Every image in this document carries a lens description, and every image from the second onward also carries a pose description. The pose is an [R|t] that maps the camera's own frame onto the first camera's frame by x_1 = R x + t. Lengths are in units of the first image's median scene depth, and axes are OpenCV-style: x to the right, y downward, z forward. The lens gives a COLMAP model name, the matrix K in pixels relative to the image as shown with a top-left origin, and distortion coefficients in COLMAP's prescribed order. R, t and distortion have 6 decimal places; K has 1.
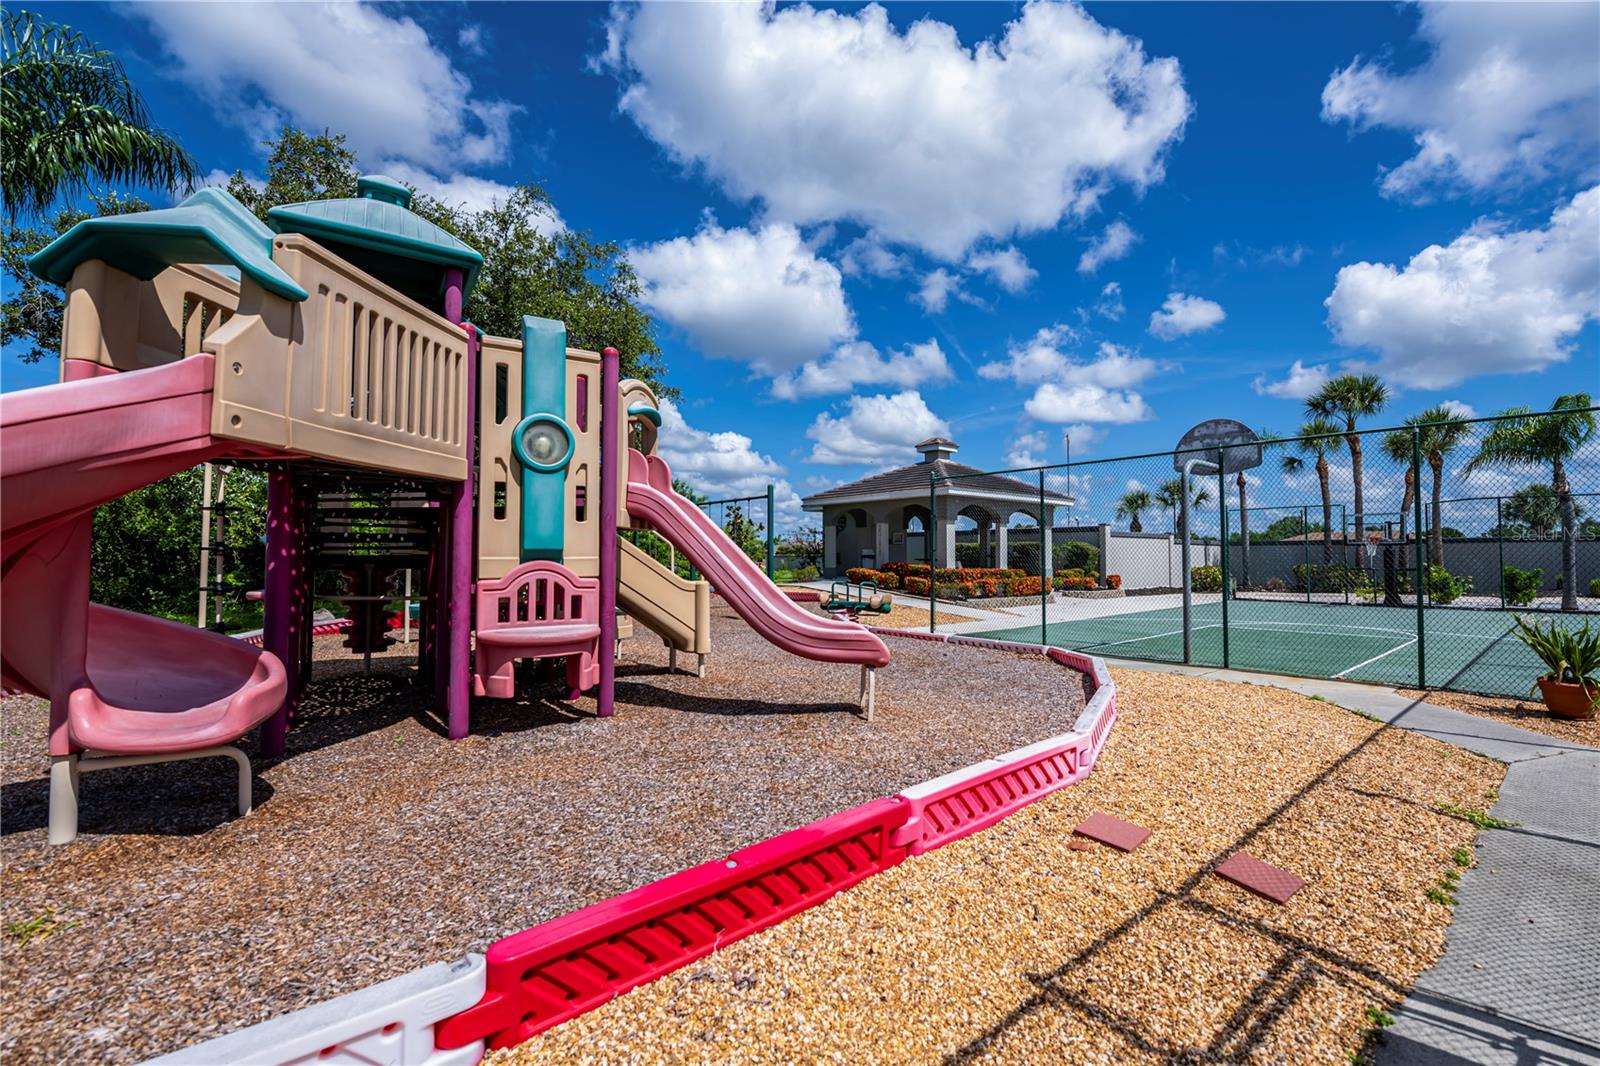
lens RADIAL K [[744.0, 0, 810.1], [0, 744.0, 544.3], [0, 0, 1]] dist [0.014467, -0.000150]
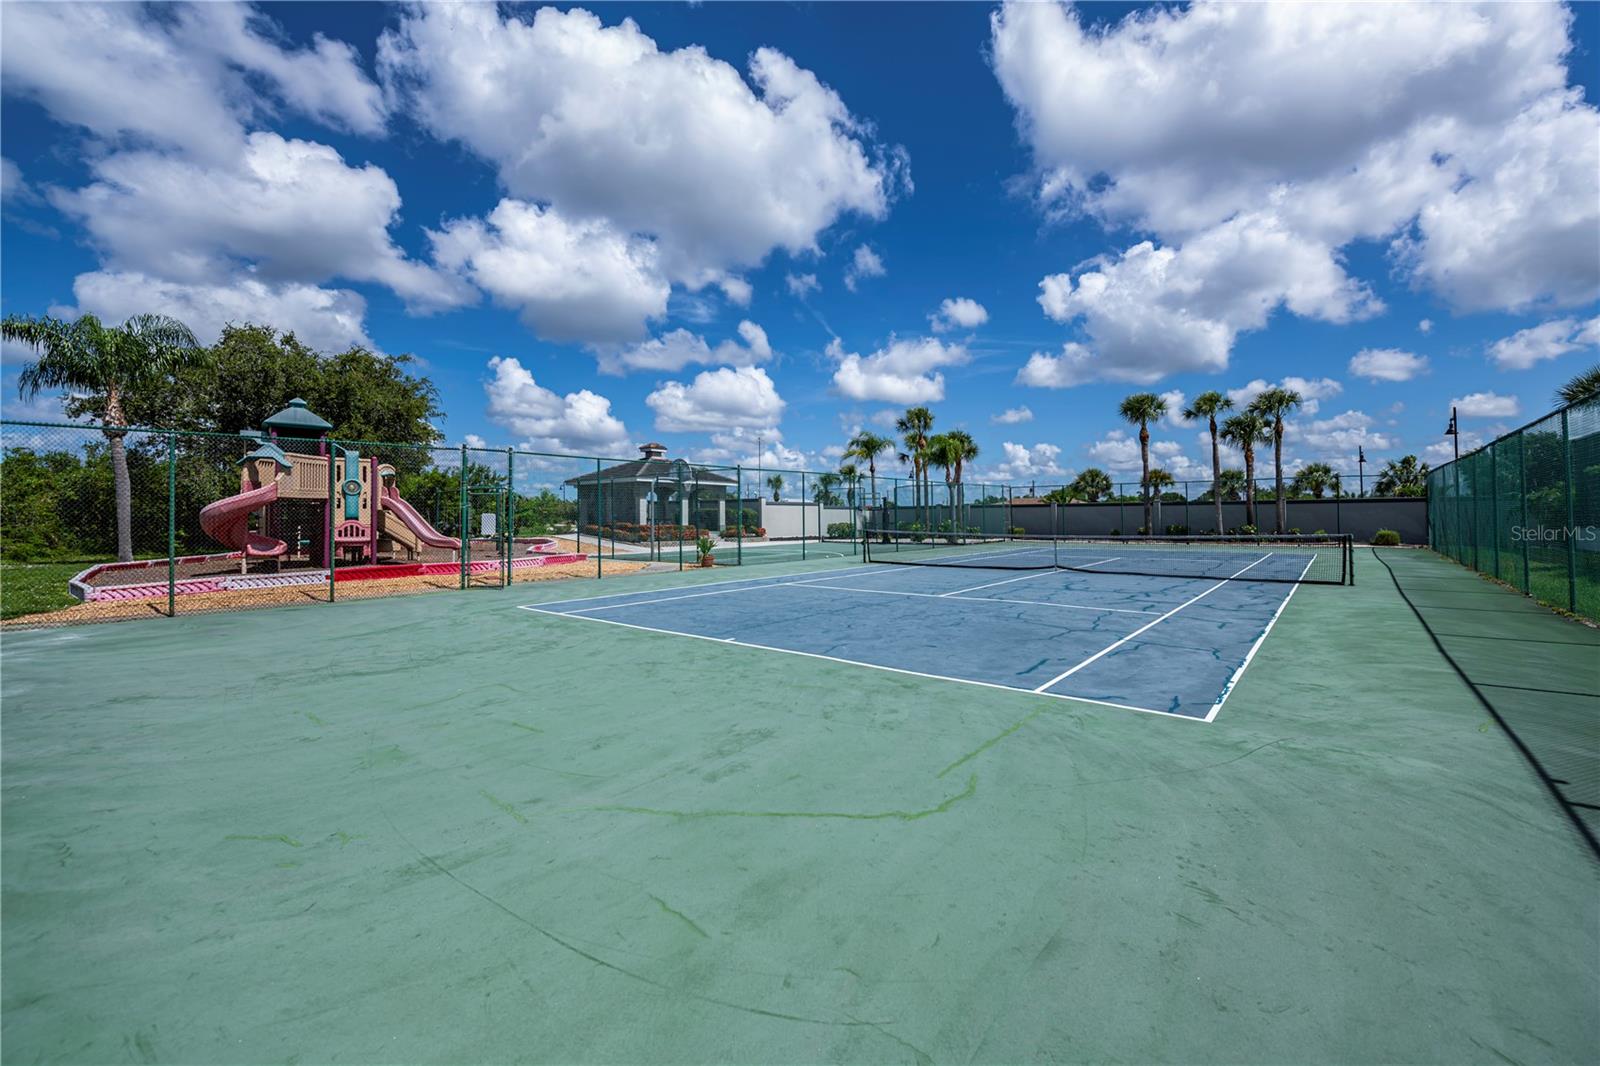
lens RADIAL K [[709.0, 0, 809.9], [0, 709.0, 527.3], [0, 0, 1]] dist [0.014456, 0.000154]
pose [[0.980716, -0.010423, 0.195158, 0.300718], [0.004838, 0.999565, 0.029076, -0.008616], [-0.195377, -0.027572, 0.980341, -0.744220]]
